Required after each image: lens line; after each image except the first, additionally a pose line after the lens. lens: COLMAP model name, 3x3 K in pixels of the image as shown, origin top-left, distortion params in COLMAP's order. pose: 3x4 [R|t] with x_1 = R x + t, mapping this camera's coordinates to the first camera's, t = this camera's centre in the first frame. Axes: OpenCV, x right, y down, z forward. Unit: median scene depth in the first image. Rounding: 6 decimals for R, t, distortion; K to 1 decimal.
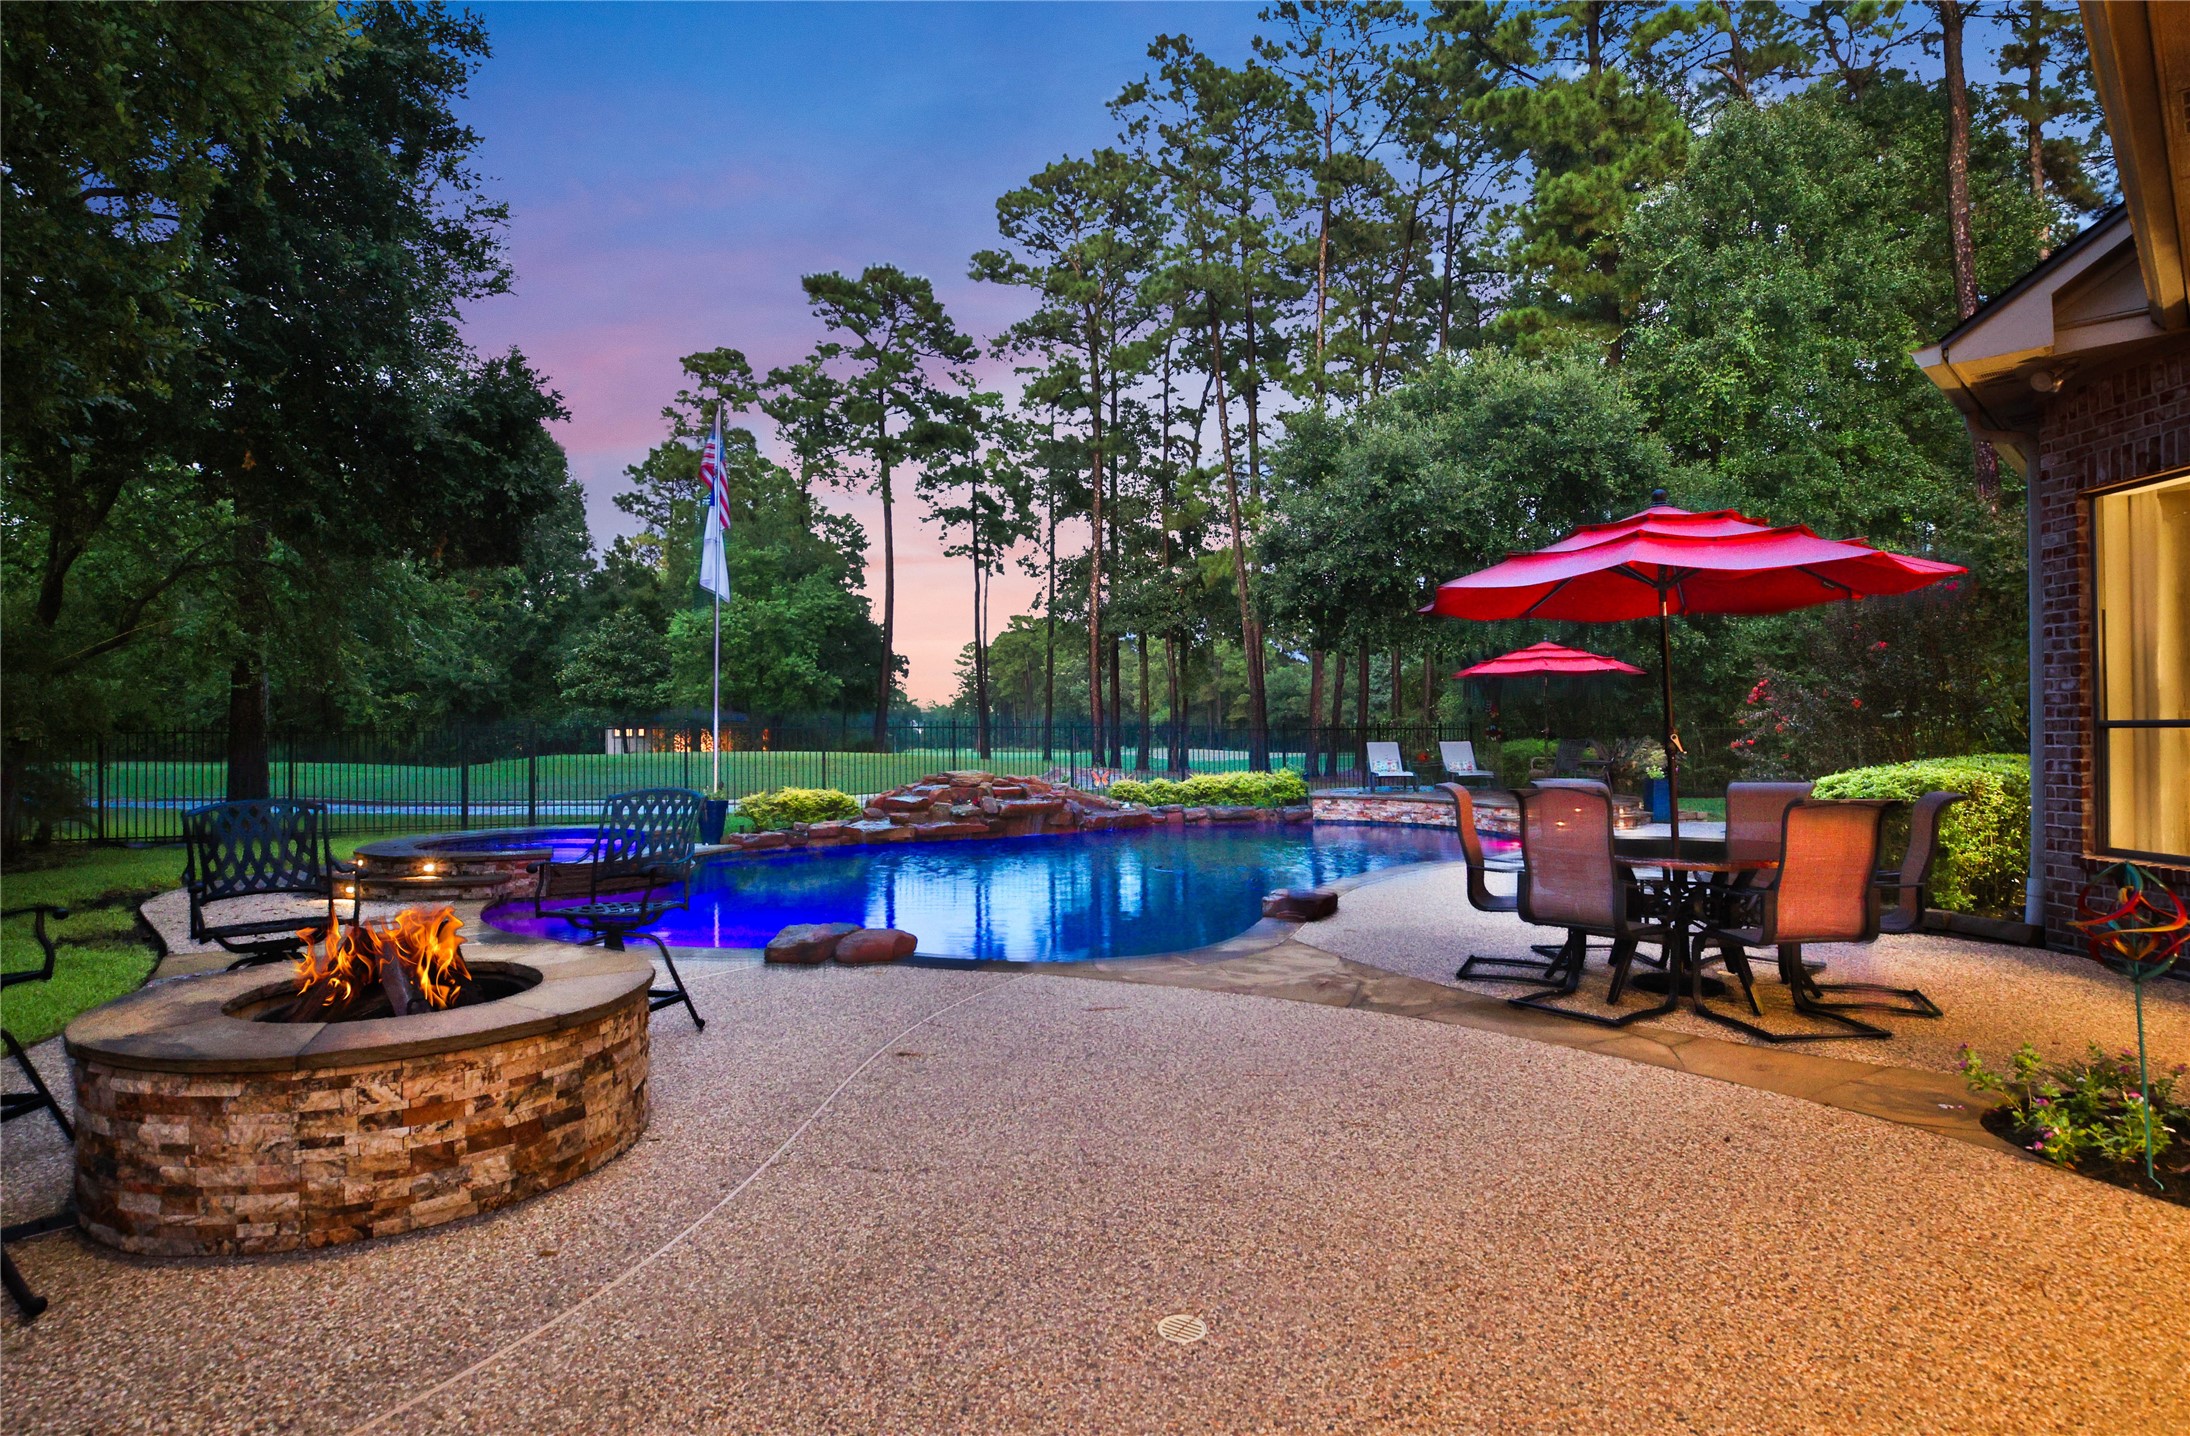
lens RADIAL K [[1191.8, 0, 1095.0], [0, 1191.8, 718.0], [0, 0, 1]] dist [-0.000278, -0.000075]
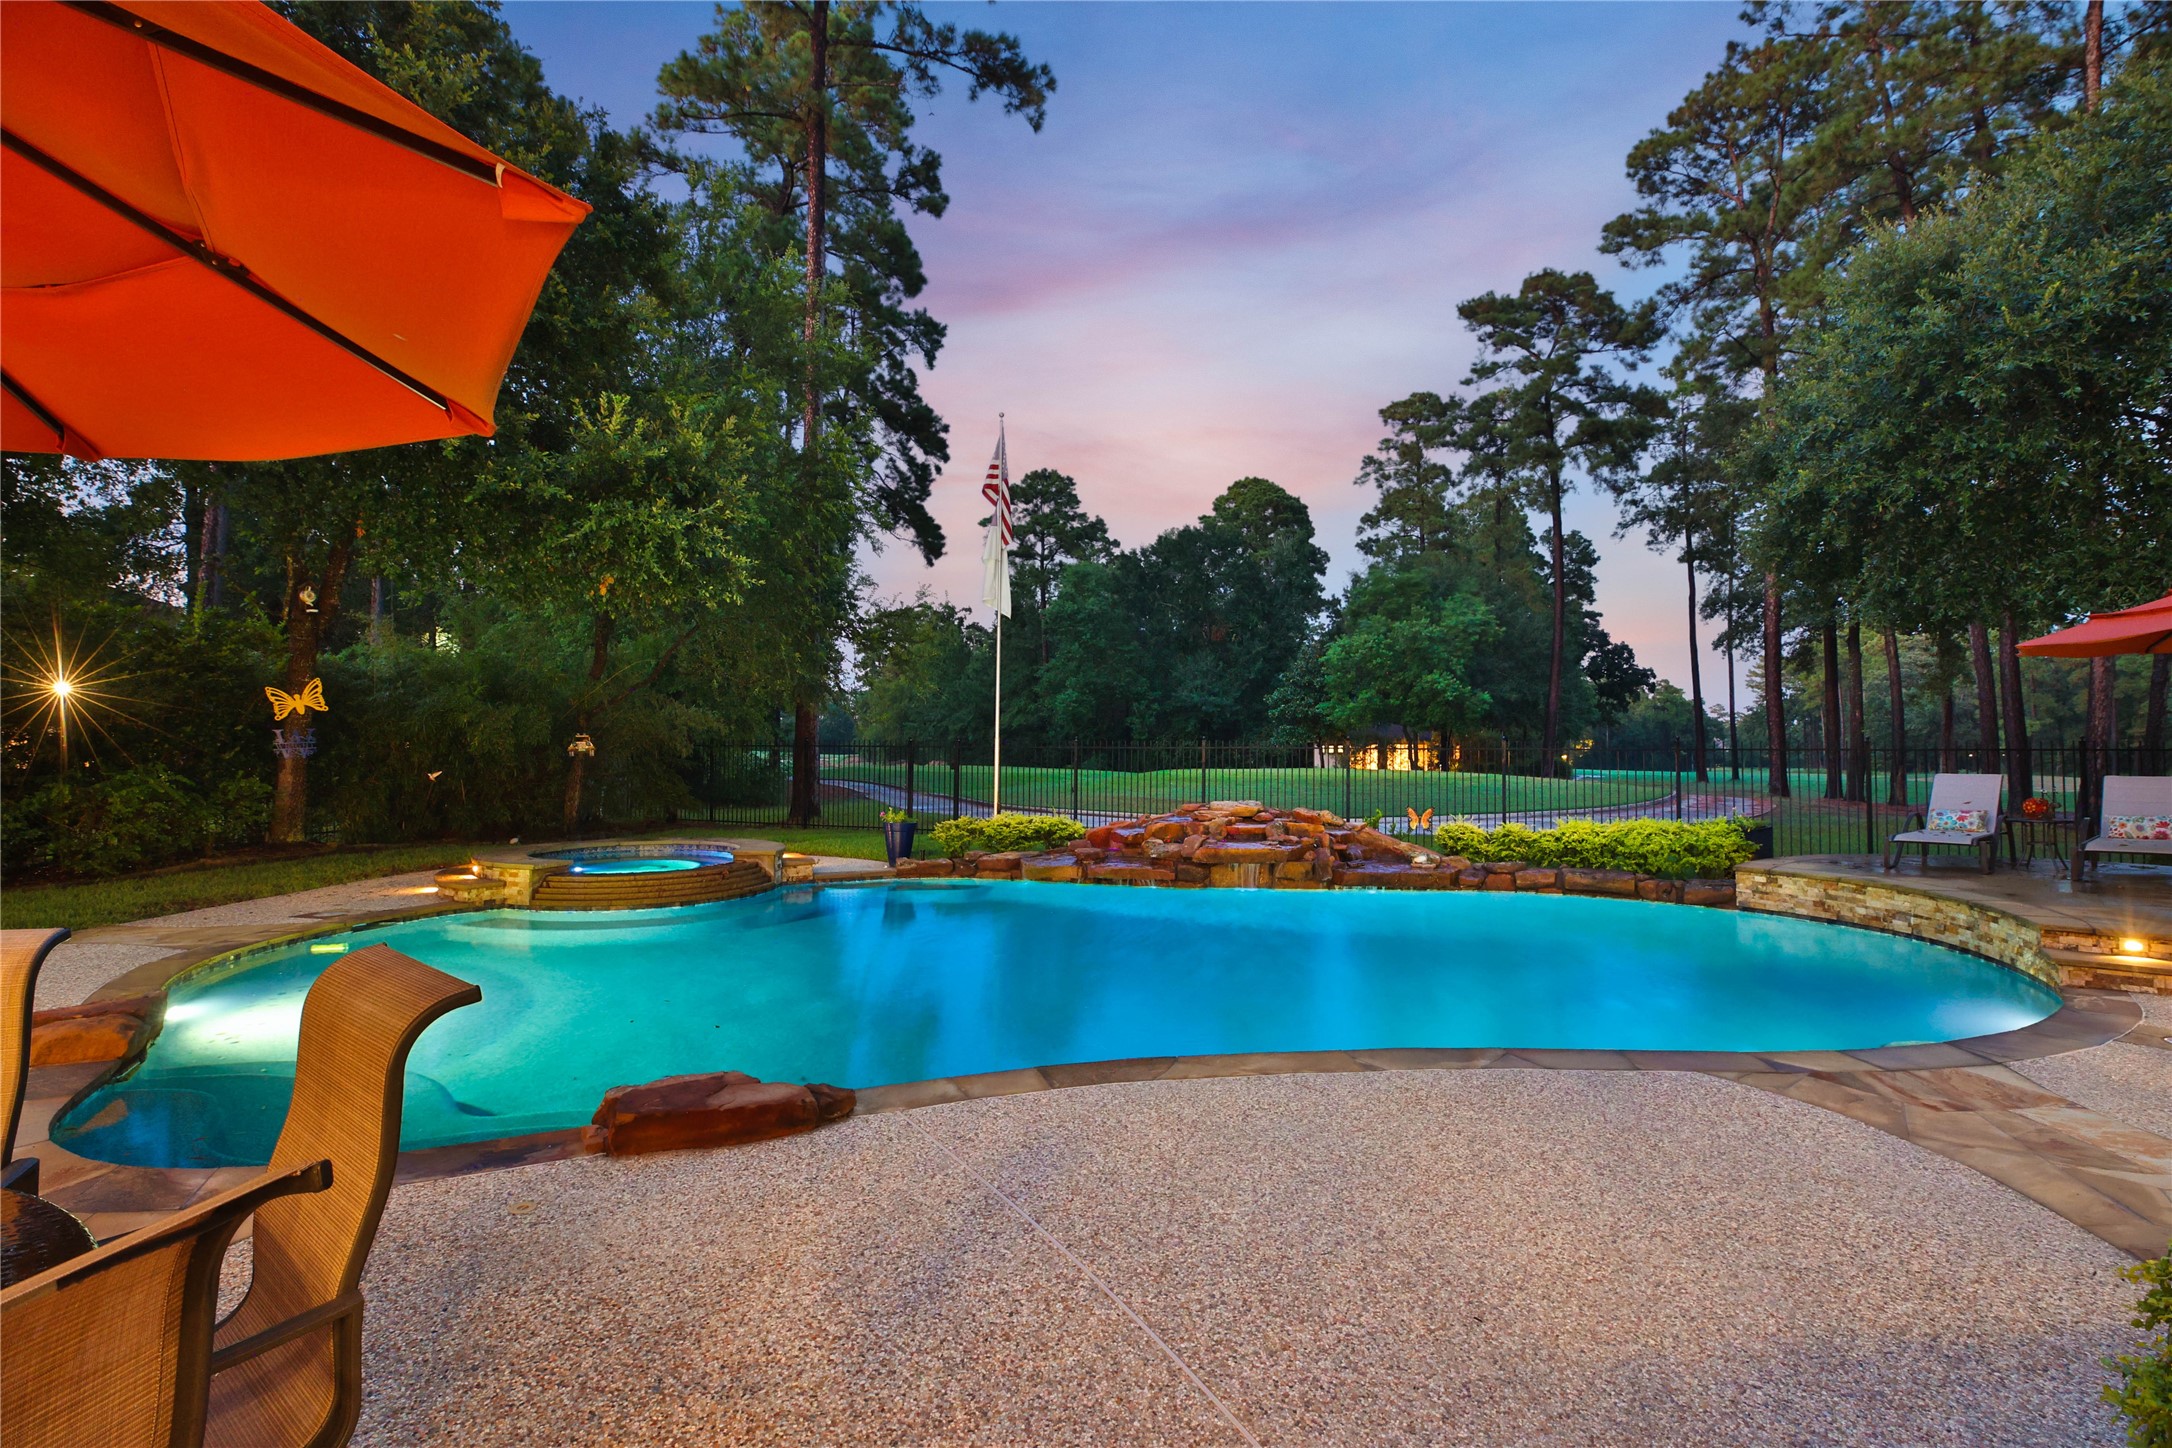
lens RADIAL K [[1007.0, 0, 1086.0], [0, 1007.0, 724.0], [0, 0, 1]] dist [-0.044106, 0.013038]
pose [[0.723982, -0.006104, -0.689792, 0.109815], [0.000186, 0.999963, -0.008653, -0.000911], [0.689819, 0.006136, 0.723956, 0.154000]]
